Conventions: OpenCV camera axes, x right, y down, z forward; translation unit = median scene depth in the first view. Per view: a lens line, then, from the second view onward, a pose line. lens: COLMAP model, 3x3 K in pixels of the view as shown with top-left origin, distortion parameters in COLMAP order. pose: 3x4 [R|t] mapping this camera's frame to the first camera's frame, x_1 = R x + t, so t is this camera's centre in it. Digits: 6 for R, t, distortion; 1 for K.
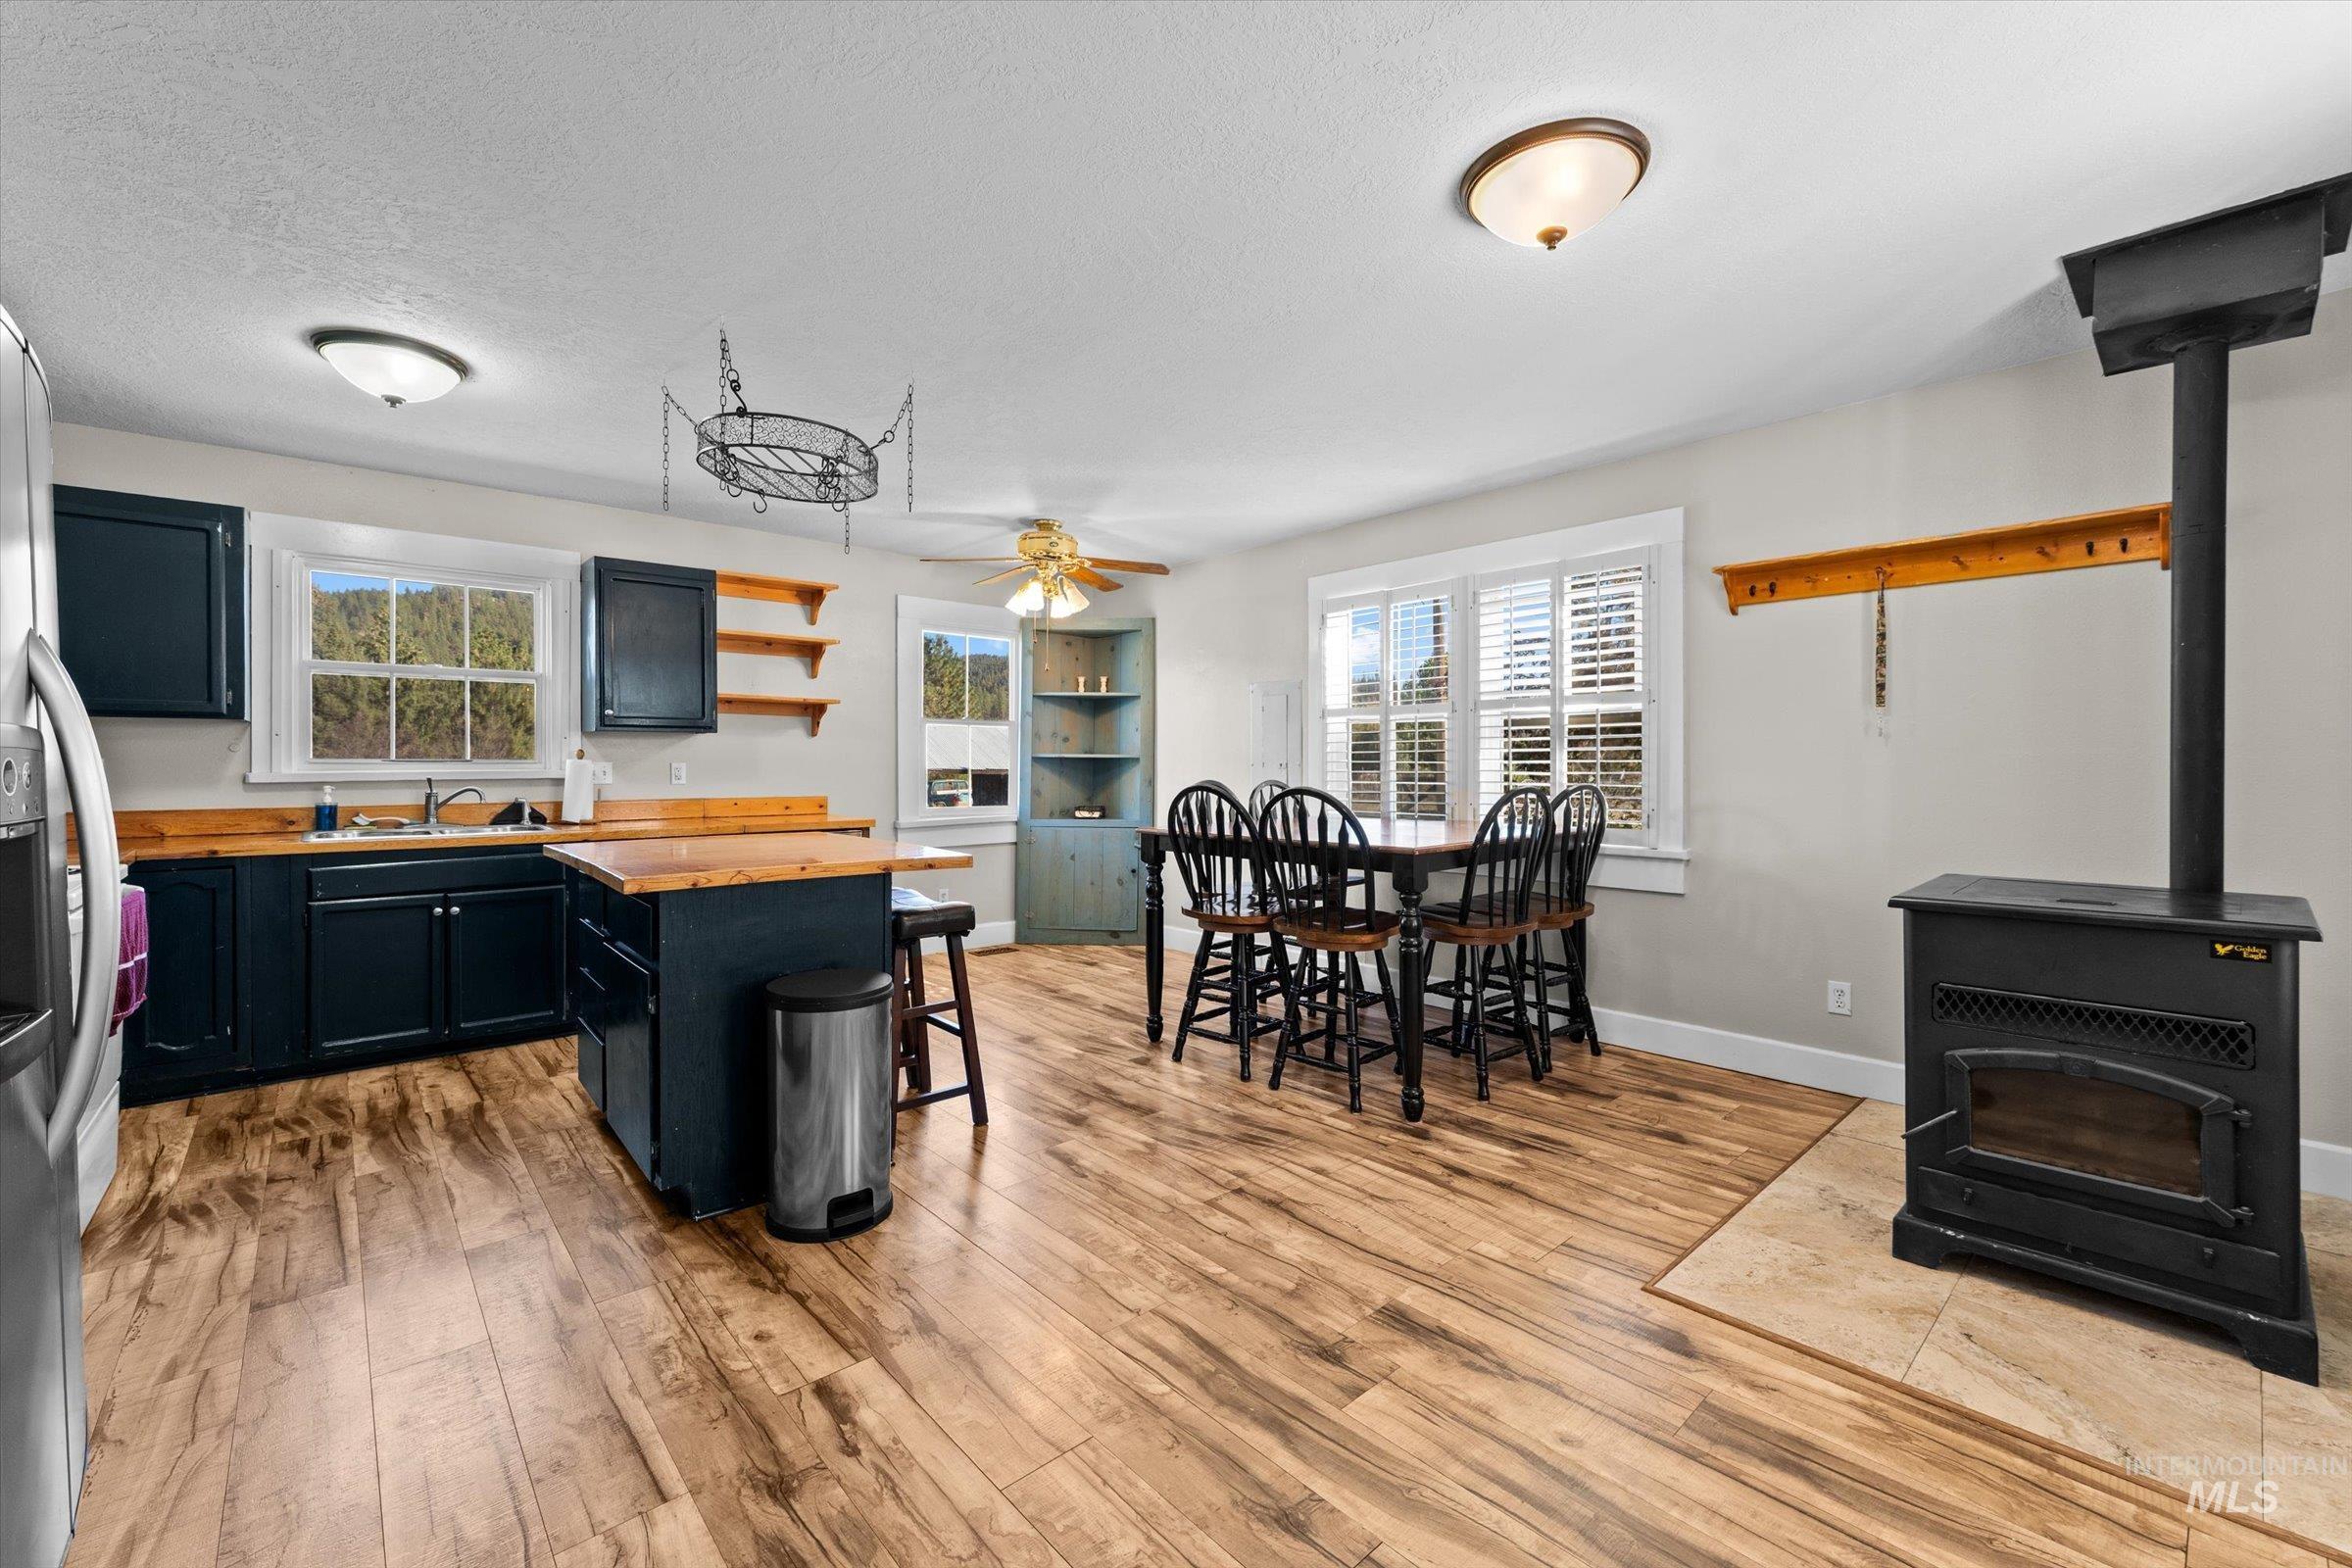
lens RADIAL K [[938.4, 0, 1173.6], [0, 938.4, 771.9], [0, 0, 1]] dist [0.000570, -0.000007]
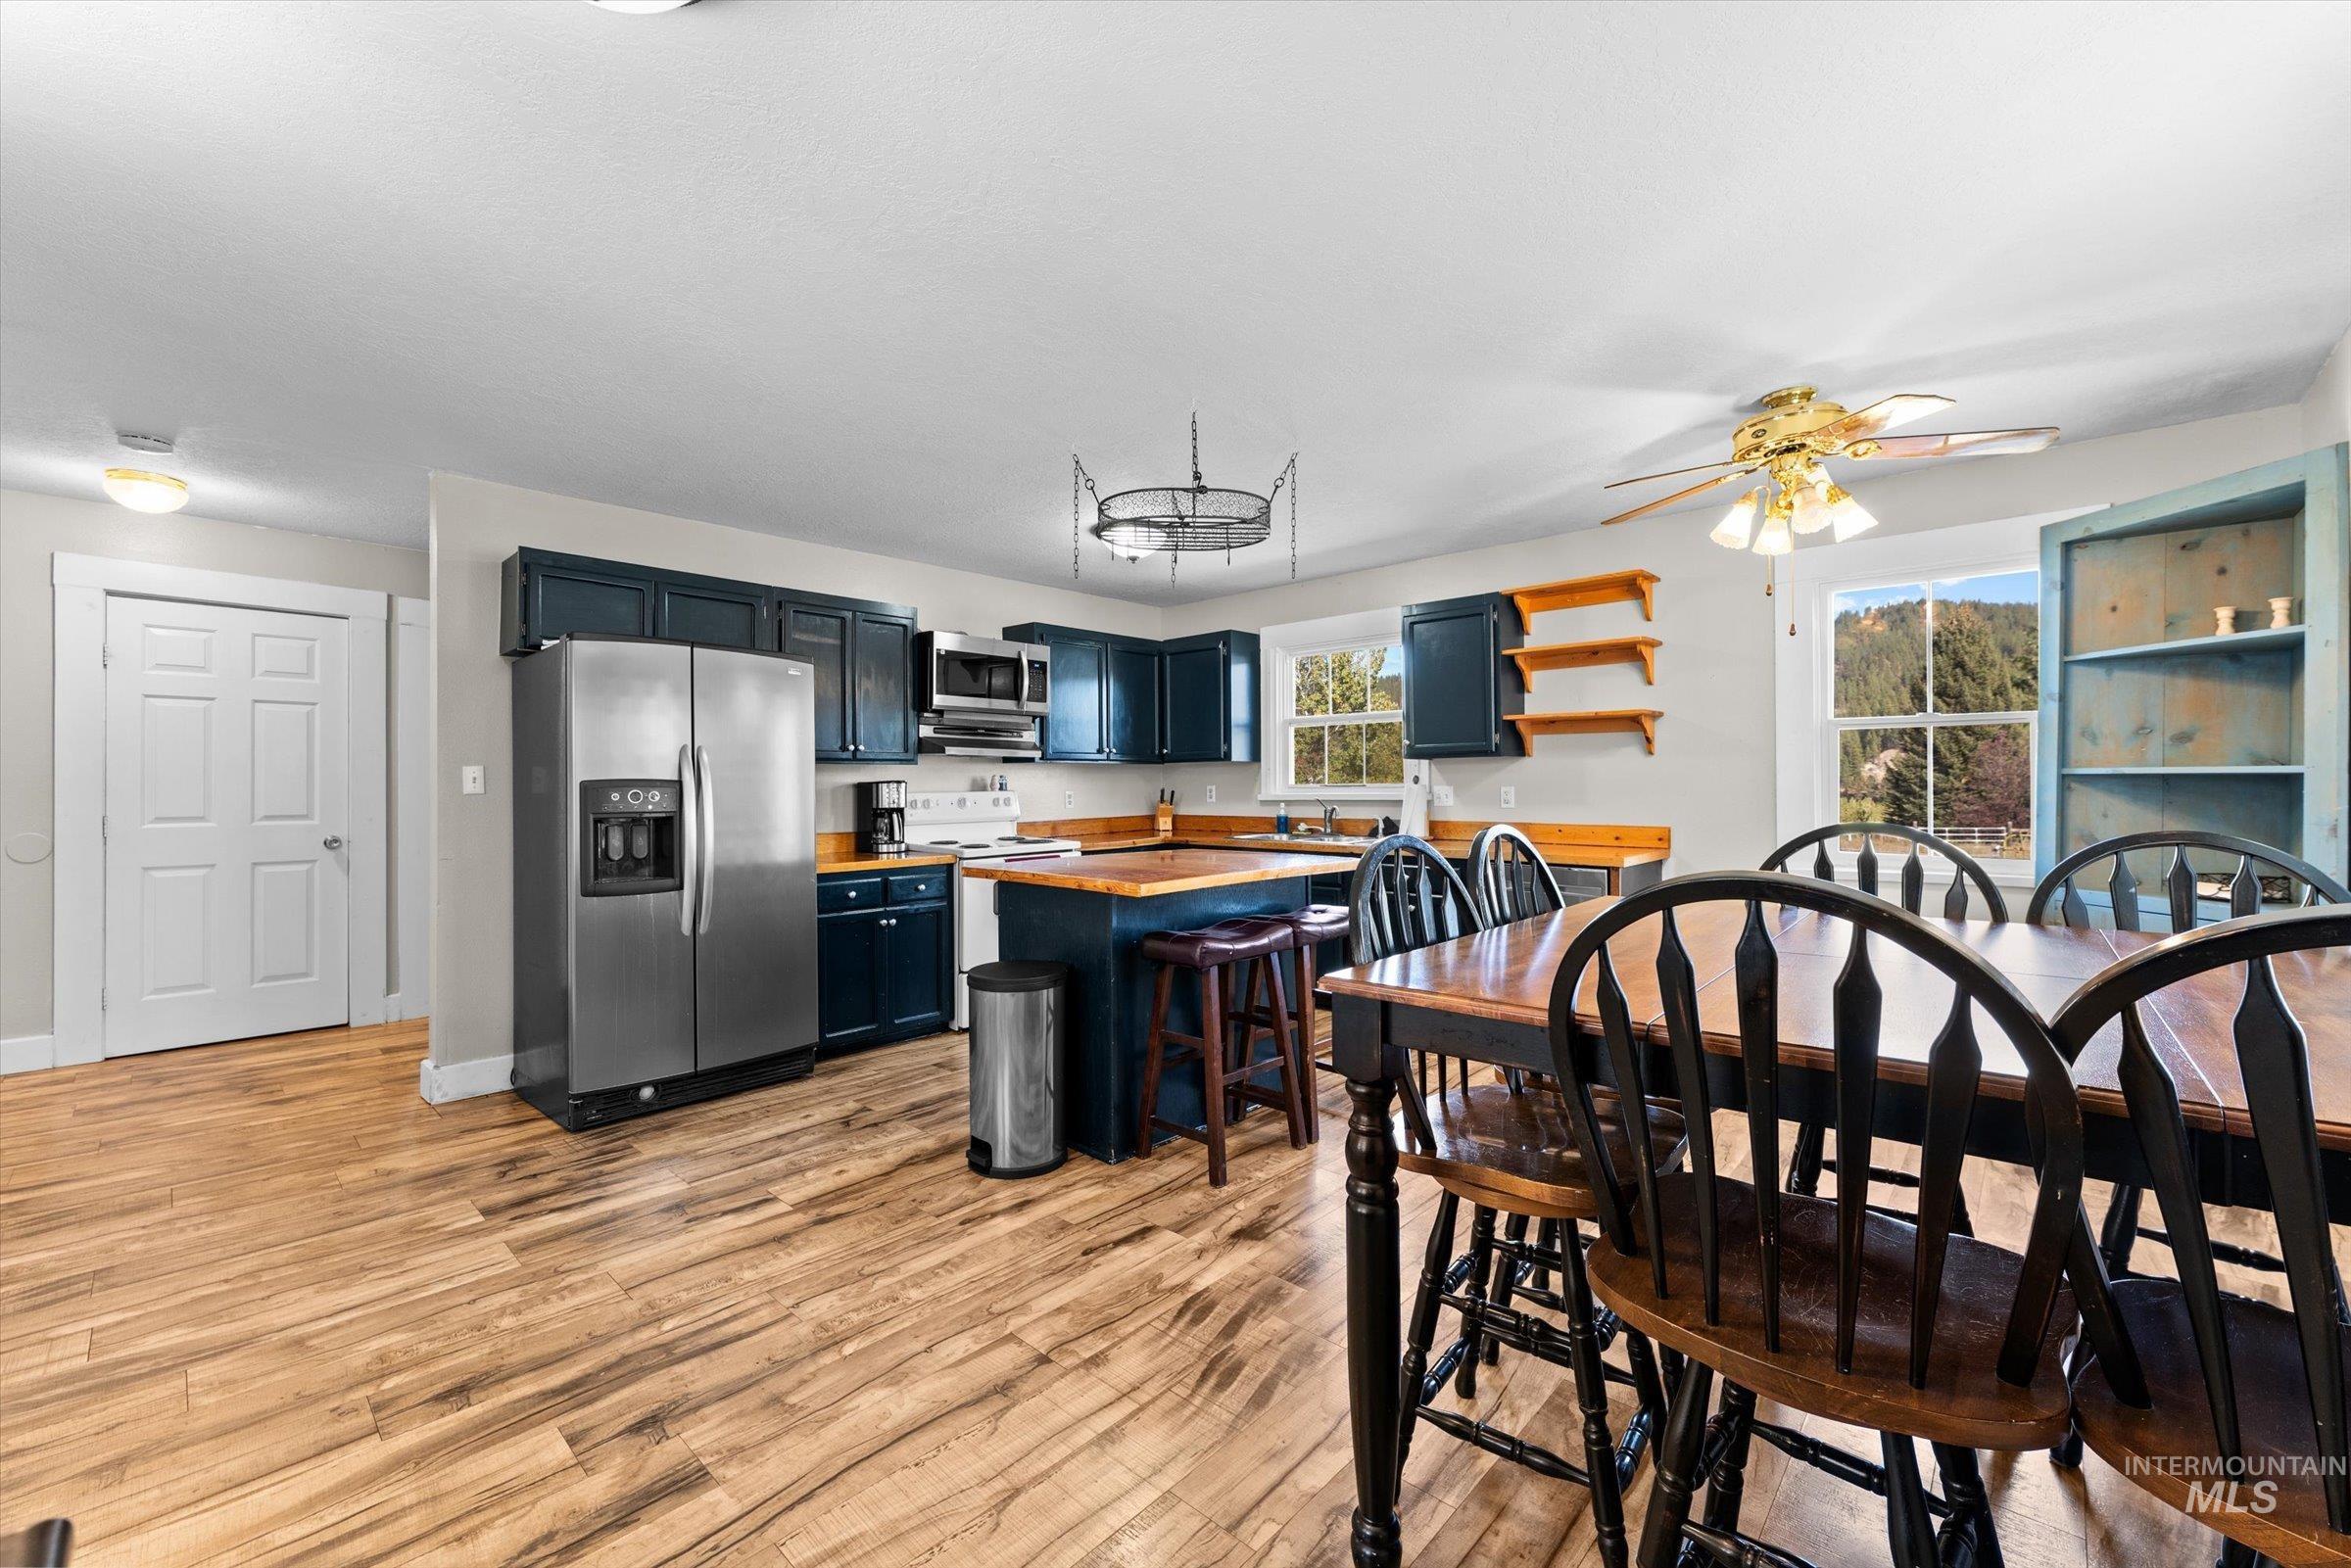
lens RADIAL K [[937.9, 0, 1179.3], [0, 937.9, 790.6], [0, 0, 1]] dist [0.000570, -0.000007]
pose [[0.102691, 0.005019, -0.994701, 0.592309], [-0.002798, 0.999985, 0.004757, -0.012118], [0.994709, 0.002295, 0.102704, 0.733805]]
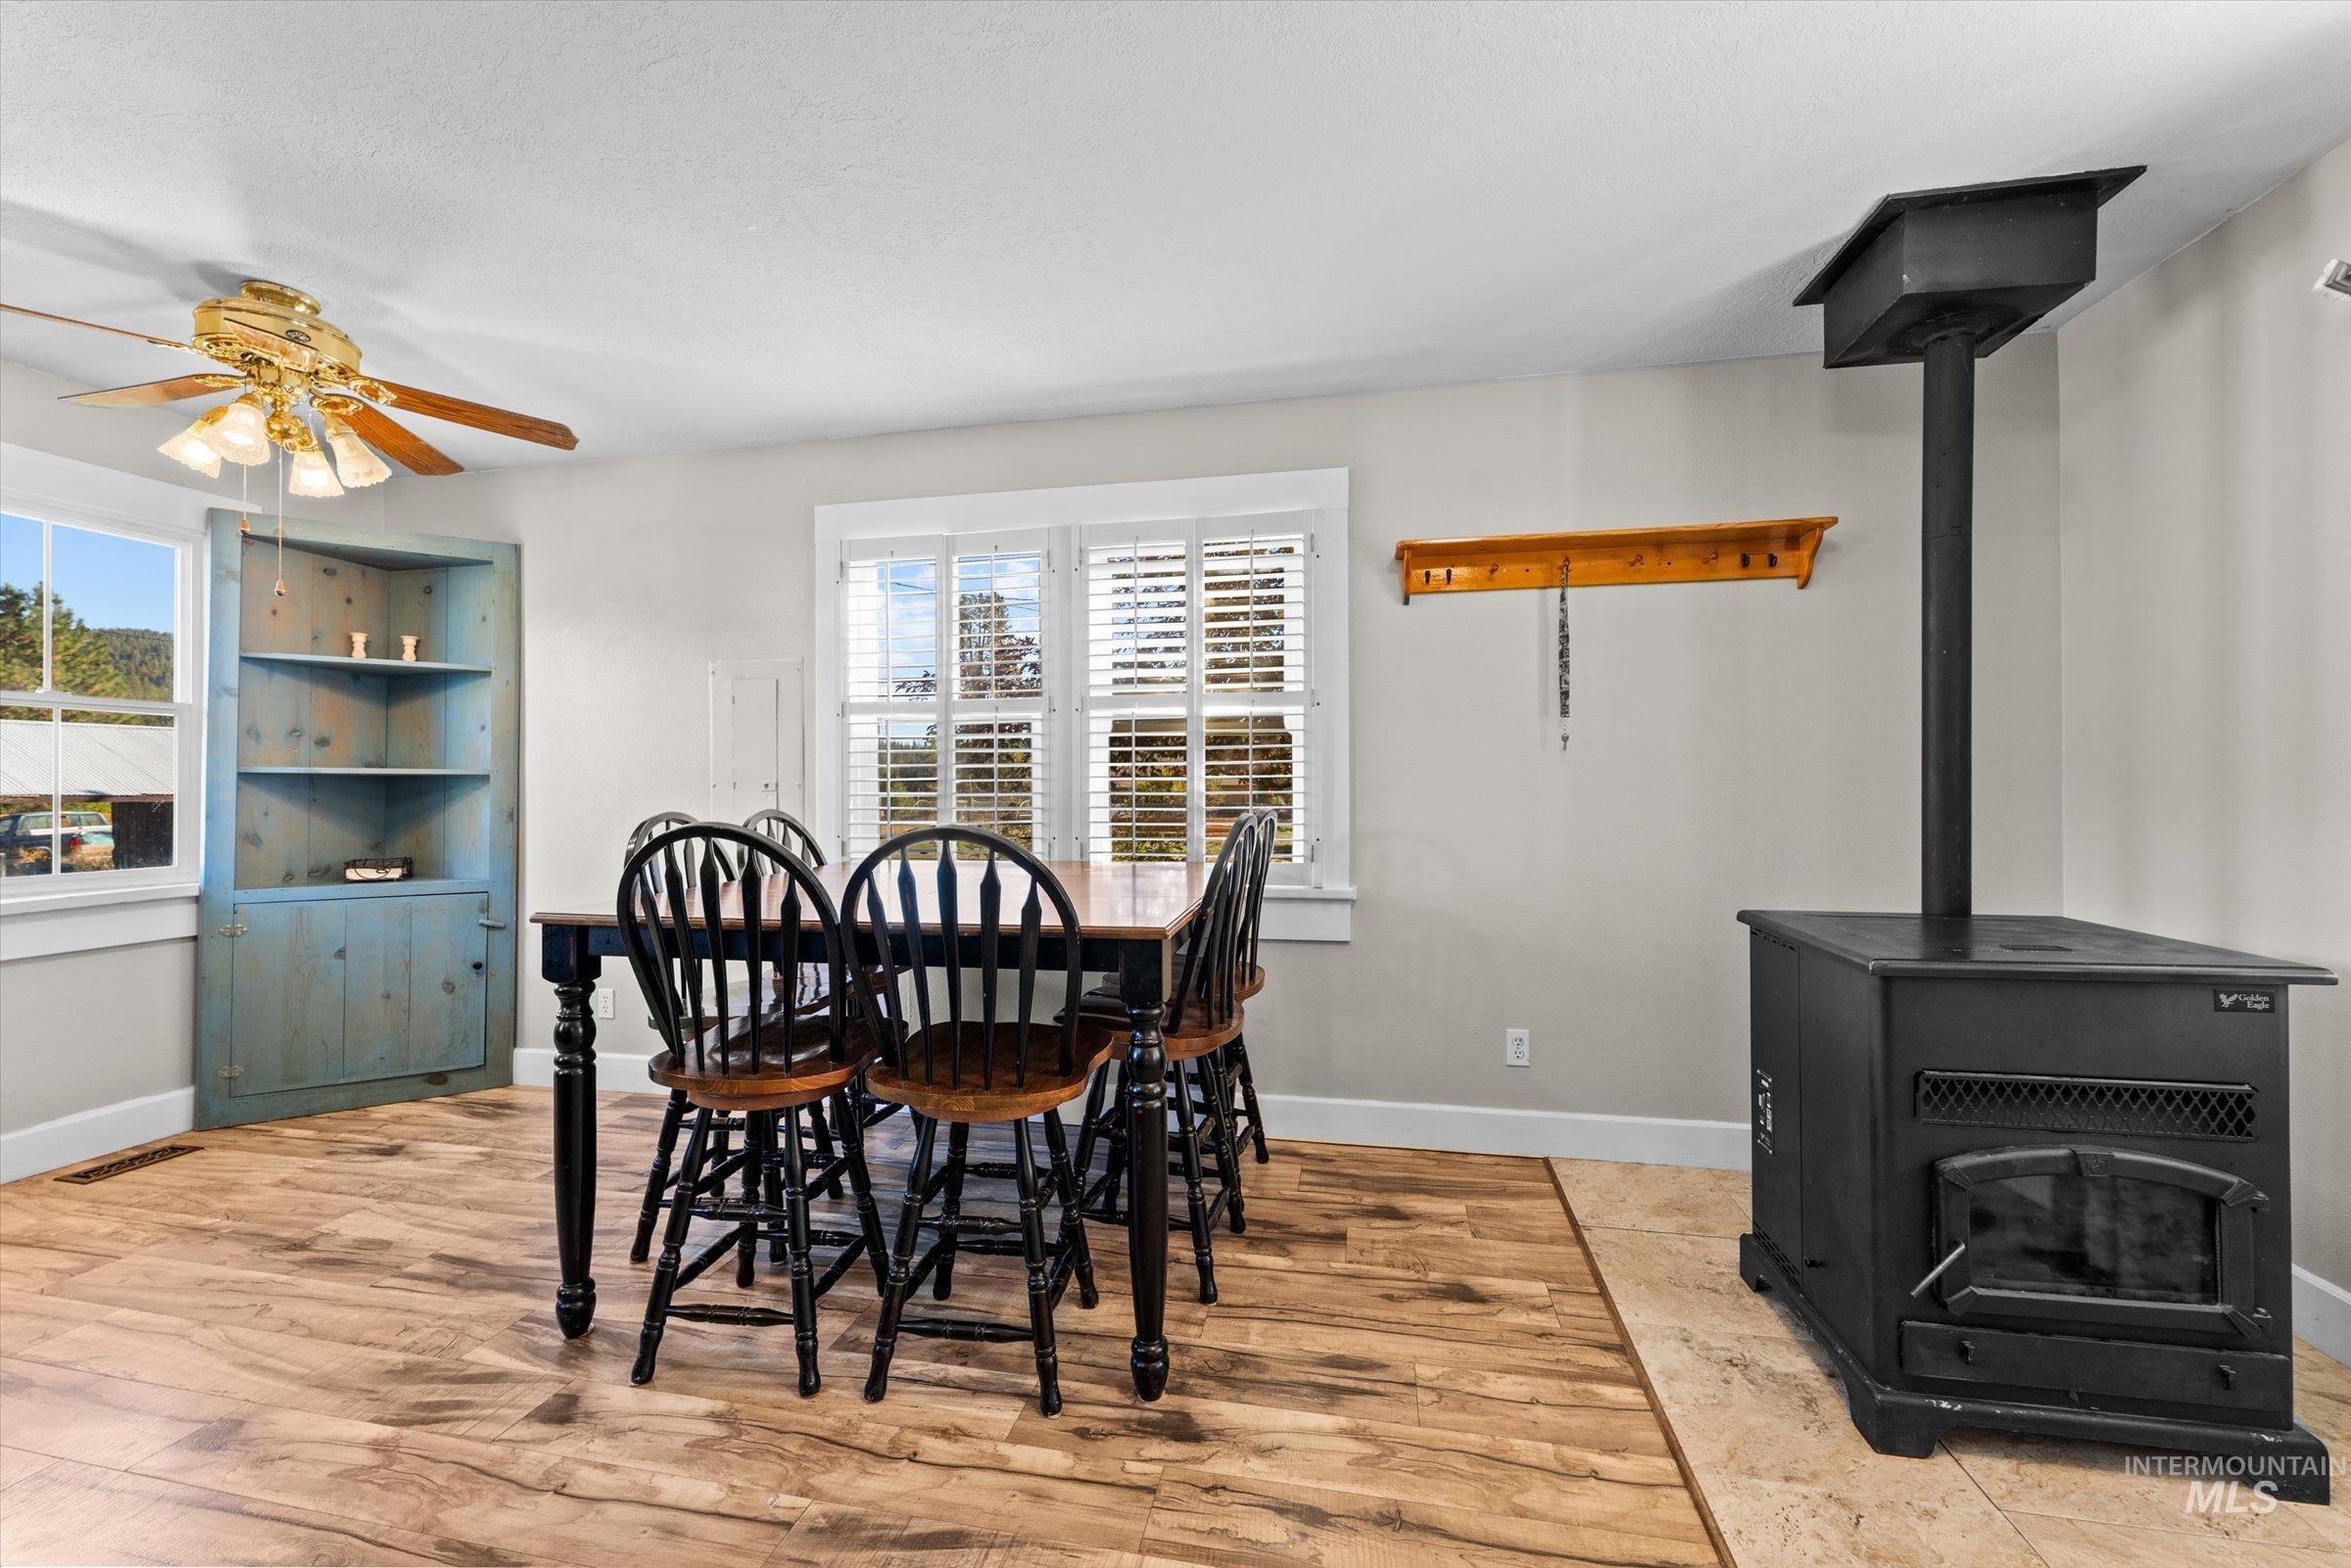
lens RADIAL K [[937.9, 0, 1173.4], [0, 937.9, 785.3], [0, 0, 1]] dist [0.000570, -0.000007]
pose [[0.806613, -0.002016, 0.591076, -0.064808], [0.007393, 0.999950, -0.006678, -0.001537], [-0.591033, 0.009756, 0.806588, 0.443809]]
